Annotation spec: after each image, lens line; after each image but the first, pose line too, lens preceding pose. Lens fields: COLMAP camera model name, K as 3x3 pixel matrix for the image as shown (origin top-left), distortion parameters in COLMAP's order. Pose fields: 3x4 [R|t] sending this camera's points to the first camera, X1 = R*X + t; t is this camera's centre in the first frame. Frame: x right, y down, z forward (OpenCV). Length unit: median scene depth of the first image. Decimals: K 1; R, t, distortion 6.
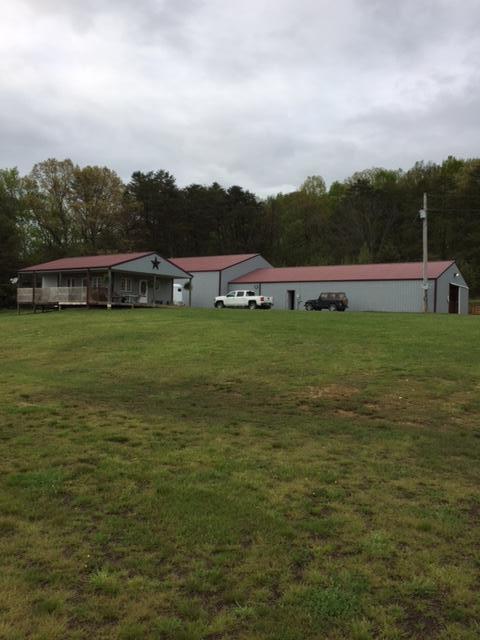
lens RADIAL K [[547.7, 0, 243.0], [0, 547.7, 314.8], [0, 0, 1]] dist [0.065057, 0.005236]
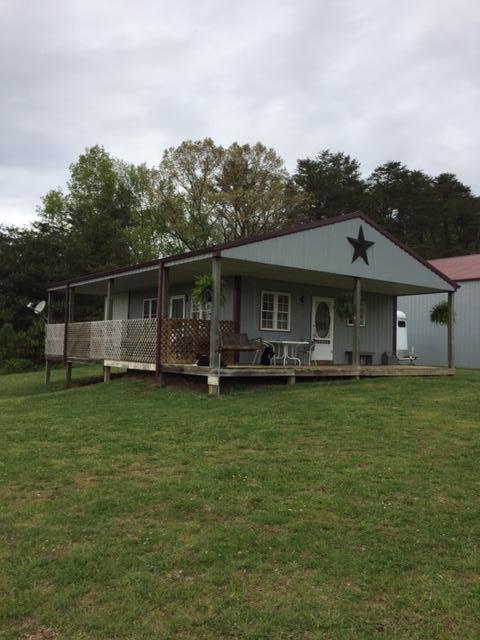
lens RADIAL K [[547.7, 0, 243.0], [0, 547.7, 315.5], [0, 0, 1]] dist [0.065057, 0.005236]
pose [[0.954732, -0.014472, -0.297114, -0.123363], [-0.003507, 0.998199, -0.059891, -0.029656], [0.297446, 0.058222, 0.952962, 0.634670]]
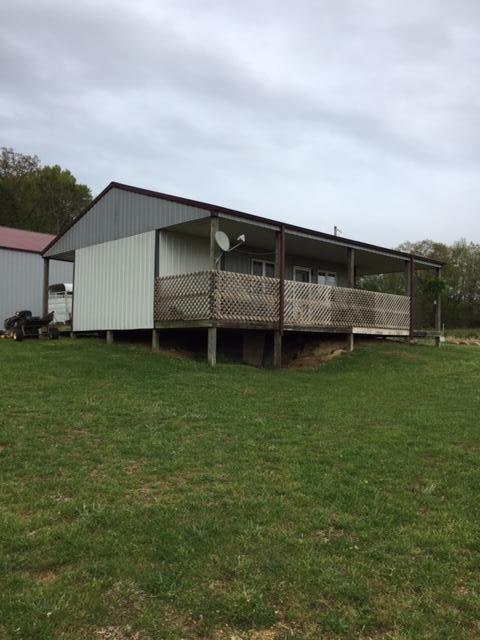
lens RADIAL K [[547.7, 0, 240.1], [0, 547.7, 320.5], [0, 0, 1]] dist [0.065057, 0.005236]
pose [[0.174956, 0.023090, 0.984305, -0.686940], [-0.014770, 0.999674, -0.020825, -0.017843], [-0.984465, -0.010895, 0.175240, 0.960316]]
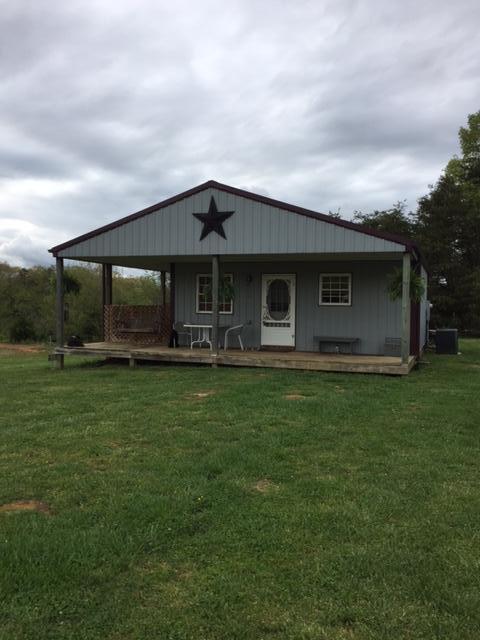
lens RADIAL K [[547.7, 0, 241.1], [0, 547.7, 320.9], [0, 0, 1]] dist [0.065057, 0.005236]
pose [[0.261527, 0.011188, -0.965131, 0.129217], [-0.007143, 0.999928, 0.009656, -0.039601], [0.965170, 0.004368, 0.261588, 0.899137]]
